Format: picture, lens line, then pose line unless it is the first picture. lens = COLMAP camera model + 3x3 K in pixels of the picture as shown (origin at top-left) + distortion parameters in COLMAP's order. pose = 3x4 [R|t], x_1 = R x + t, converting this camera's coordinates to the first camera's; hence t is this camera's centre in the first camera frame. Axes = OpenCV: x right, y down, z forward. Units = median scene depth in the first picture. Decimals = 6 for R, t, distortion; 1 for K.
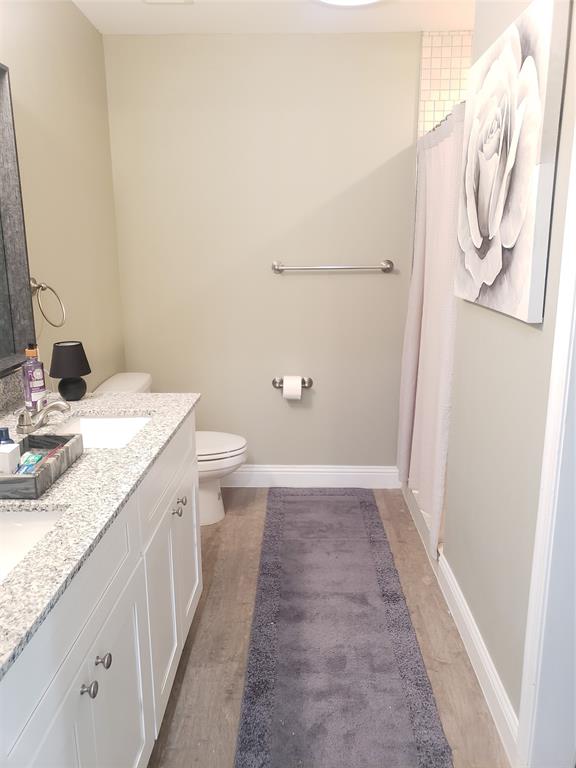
lens RADIAL K [[613.5, 0, 303.8], [0, 613.5, 387.9], [0, 0, 1]] dist [0.042212, -0.041616]
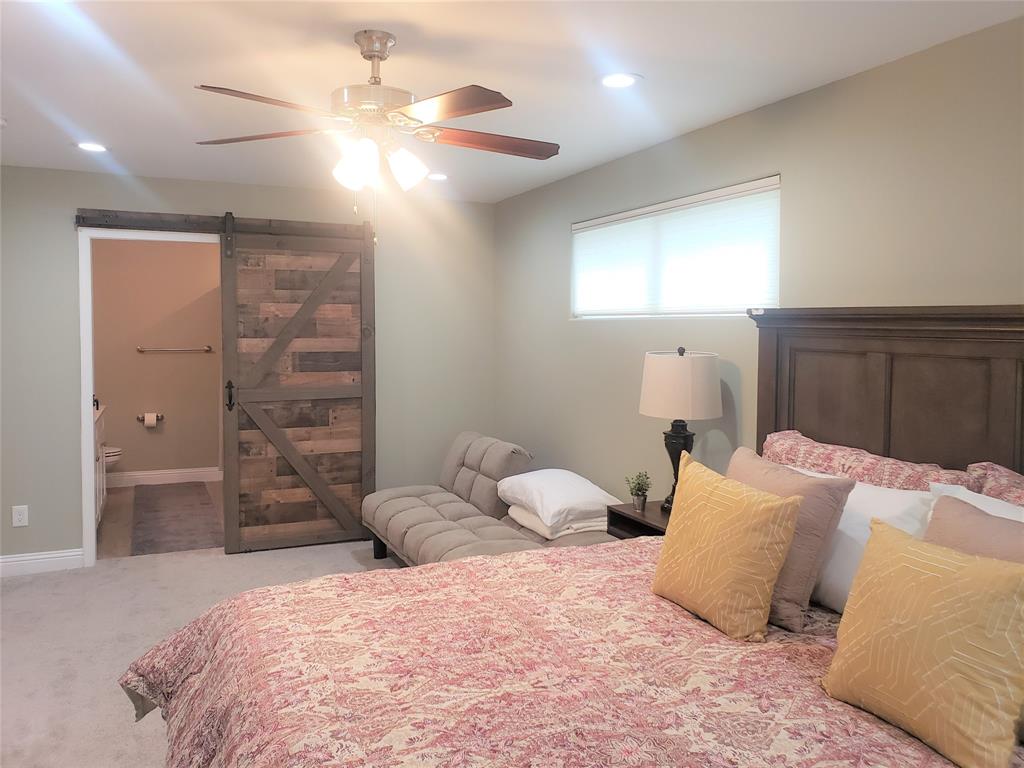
lens RADIAL K [[818.0, 0, 508.5], [0, 818.0, 379.8], [0, 0, 1]] dist [0.042212, -0.041616]
pose [[0.920352, -0.020034, 0.390579, 0.007976], [0.085104, 0.985014, -0.150014, 0.484084], [-0.381720, 0.171306, 0.908264, -2.233818]]
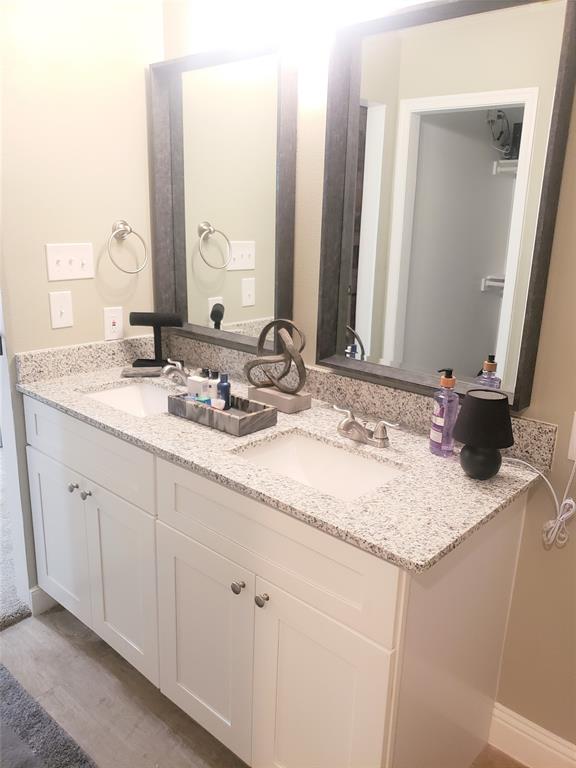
lens RADIAL K [[613.5, 0, 289.7], [0, 613.5, 383.6], [0, 0, 1]] dist [0.042212, -0.041616]
pose [[-0.657543, 0.180918, -0.731373, 0.219532], [-0.207870, 0.889498, 0.406919, -0.283666], [0.724174, 0.419597, -0.547276, 1.107591]]
